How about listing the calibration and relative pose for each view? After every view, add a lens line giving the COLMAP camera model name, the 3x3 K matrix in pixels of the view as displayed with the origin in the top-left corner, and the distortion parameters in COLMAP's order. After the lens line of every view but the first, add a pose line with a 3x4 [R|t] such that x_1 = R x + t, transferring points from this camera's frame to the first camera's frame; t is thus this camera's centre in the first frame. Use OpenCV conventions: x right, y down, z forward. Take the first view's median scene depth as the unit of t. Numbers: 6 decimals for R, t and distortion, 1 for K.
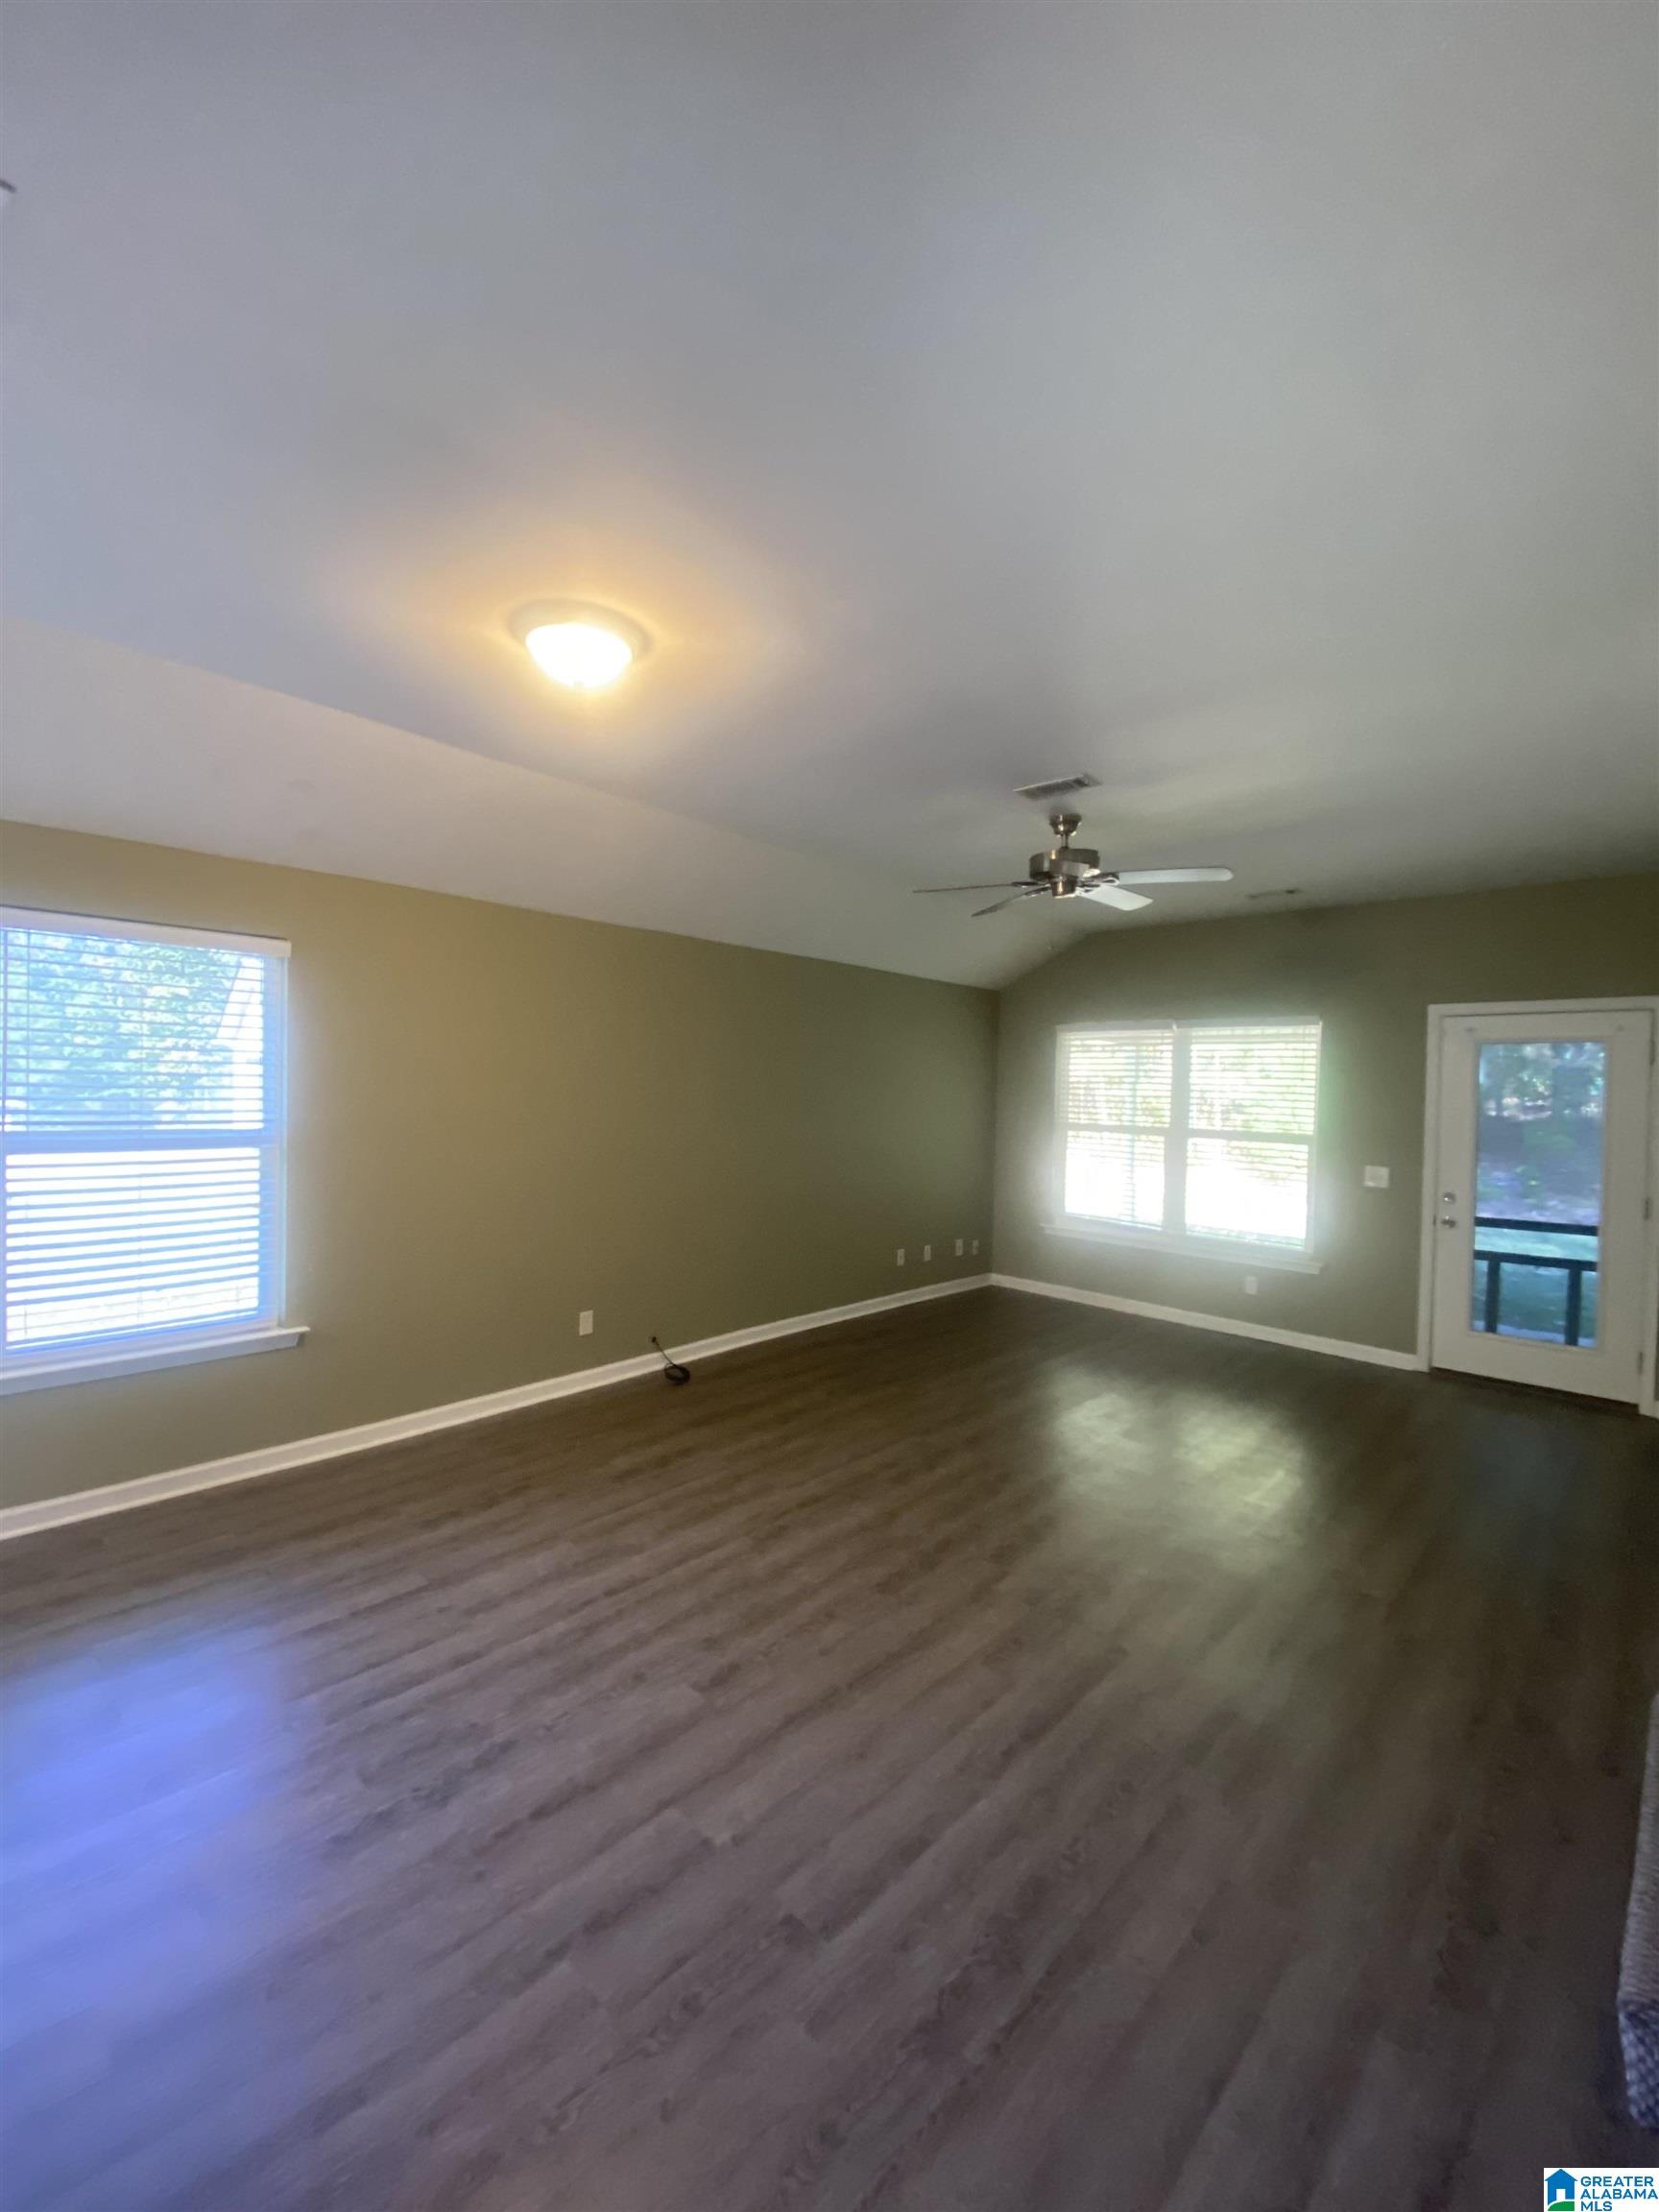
lens RADIAL K [[896.3, 0, 820.0], [0, 896.3, 1112.0], [0, 0, 1]] dist [0.024327, -0.021558]
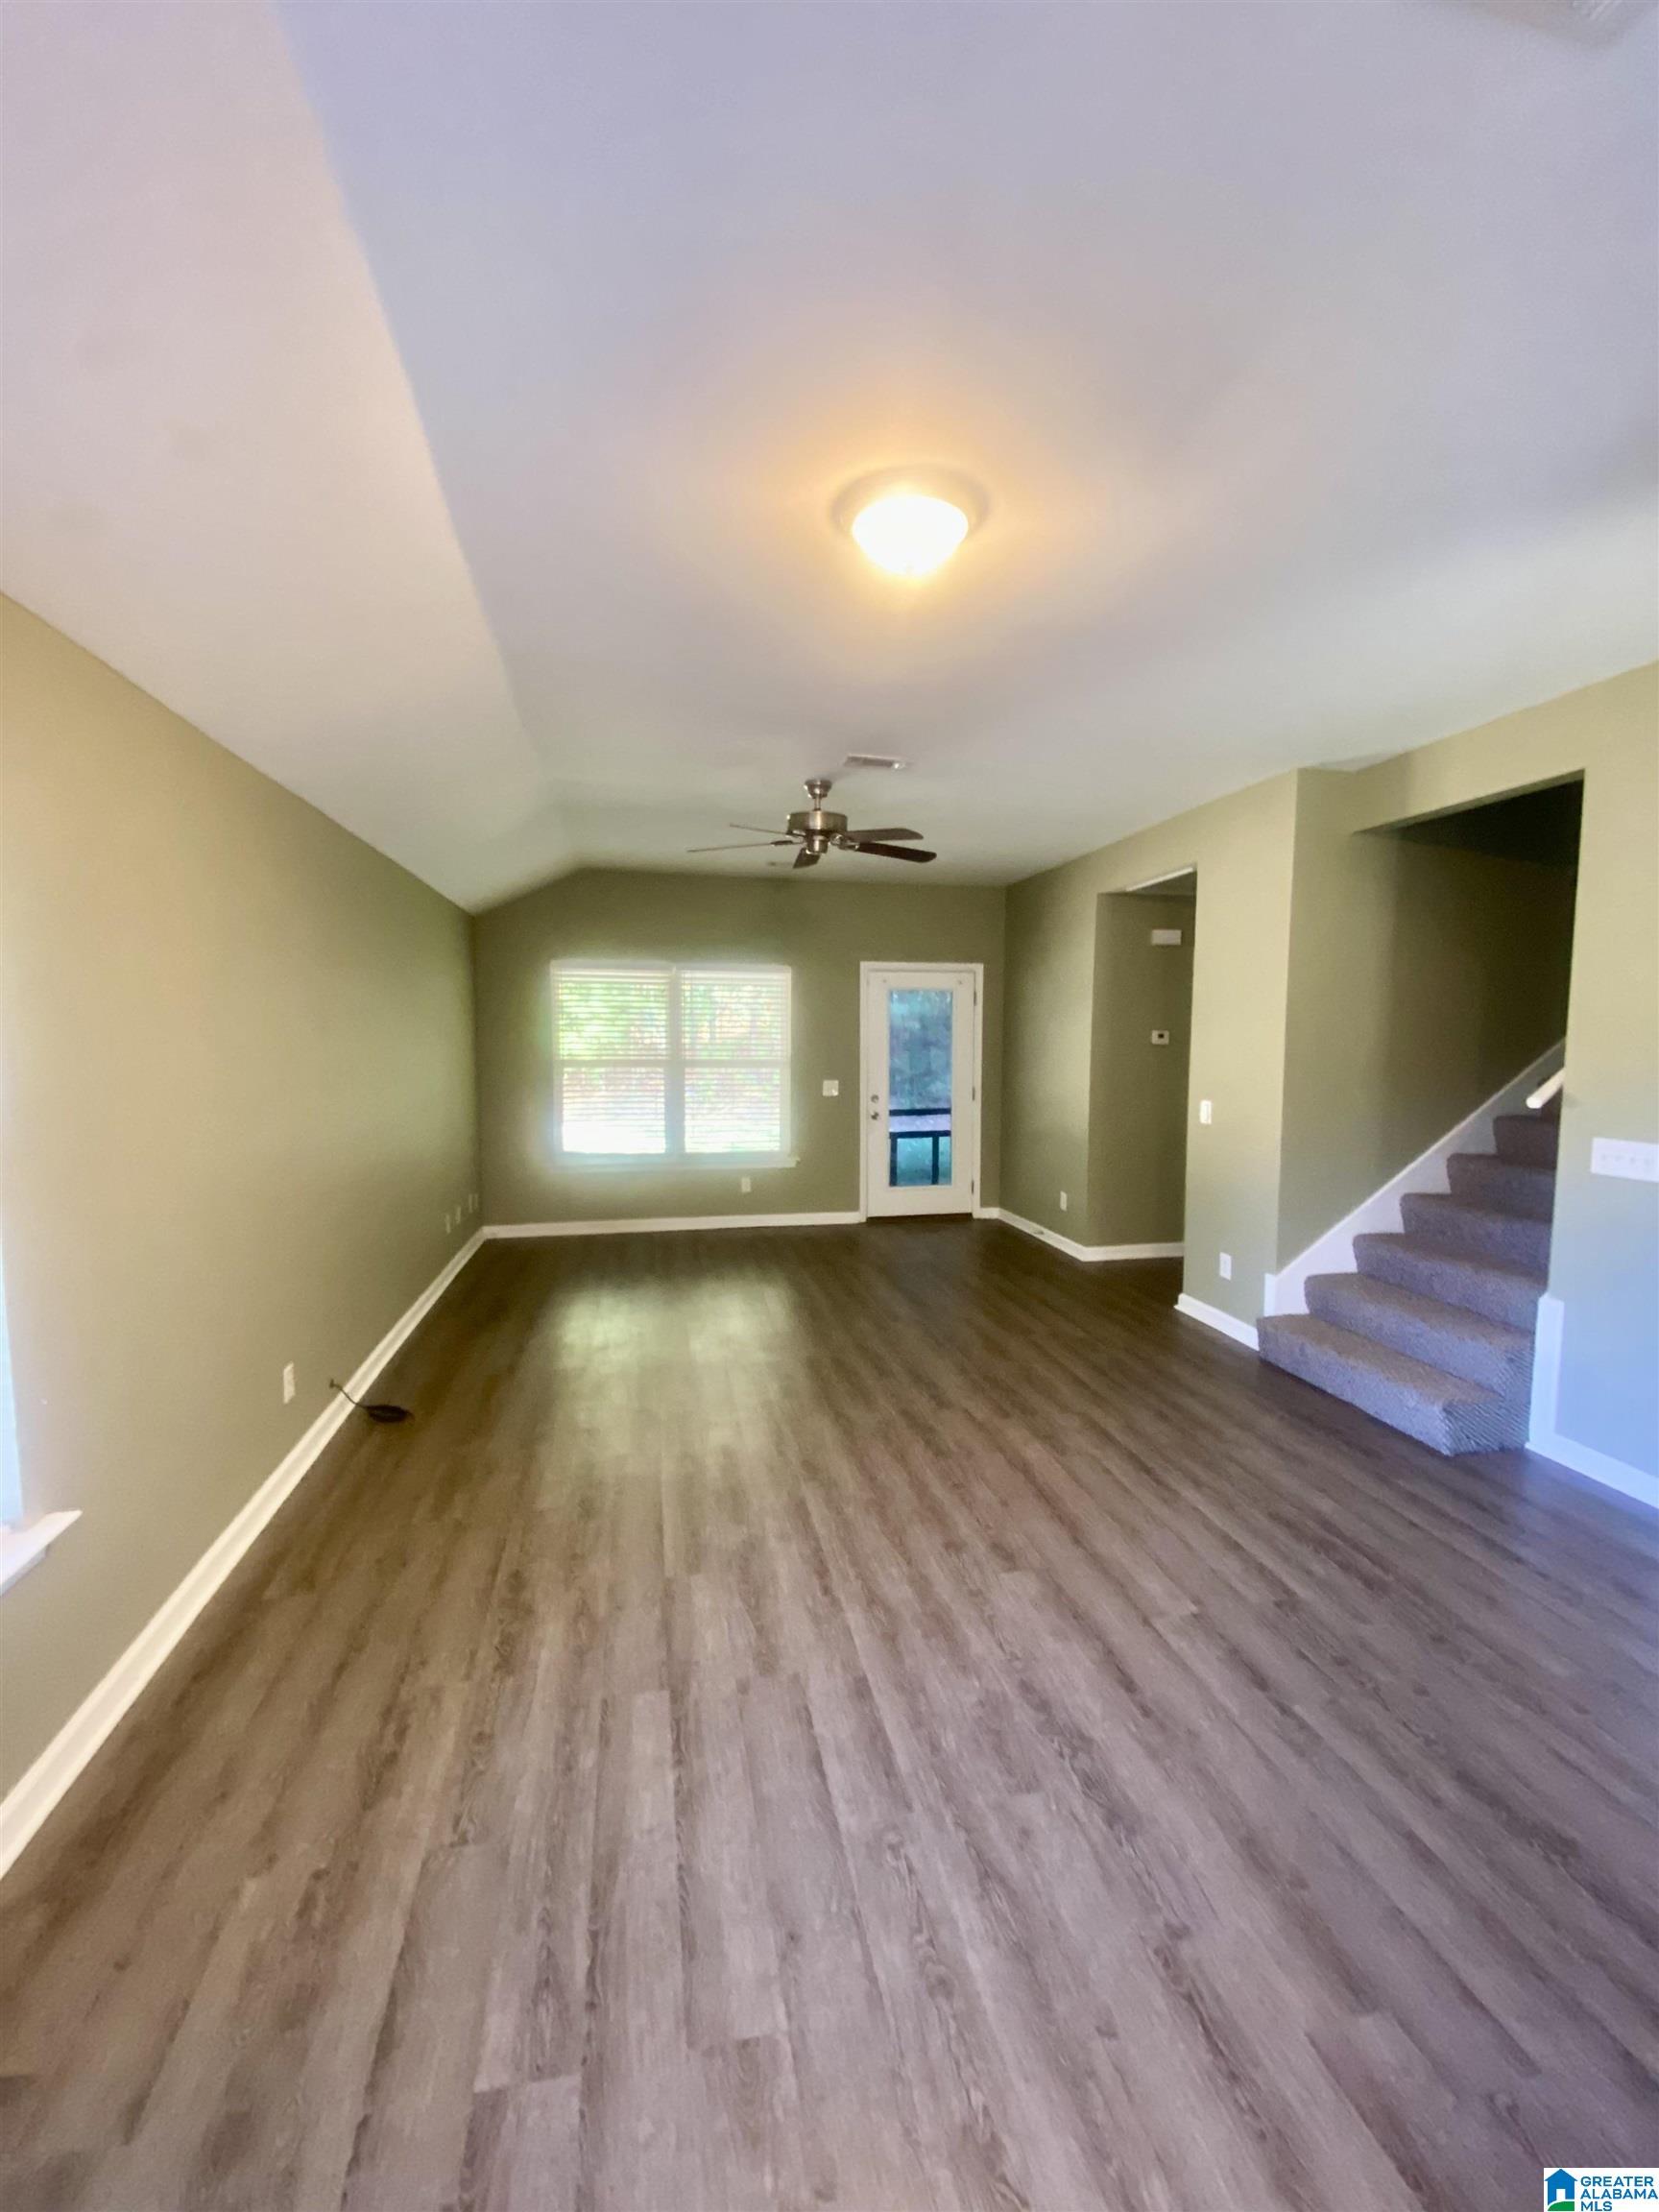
lens RADIAL K [[896.3, 0, 820.0], [0, 896.3, 1112.0], [0, 0, 1]] dist [0.024327, -0.021558]
pose [[0.570881, -0.091076, 0.815966, -0.930149], [0.030343, 0.995490, 0.089885, -0.025596], [-0.820472, -0.026555, 0.571070, 0.472716]]
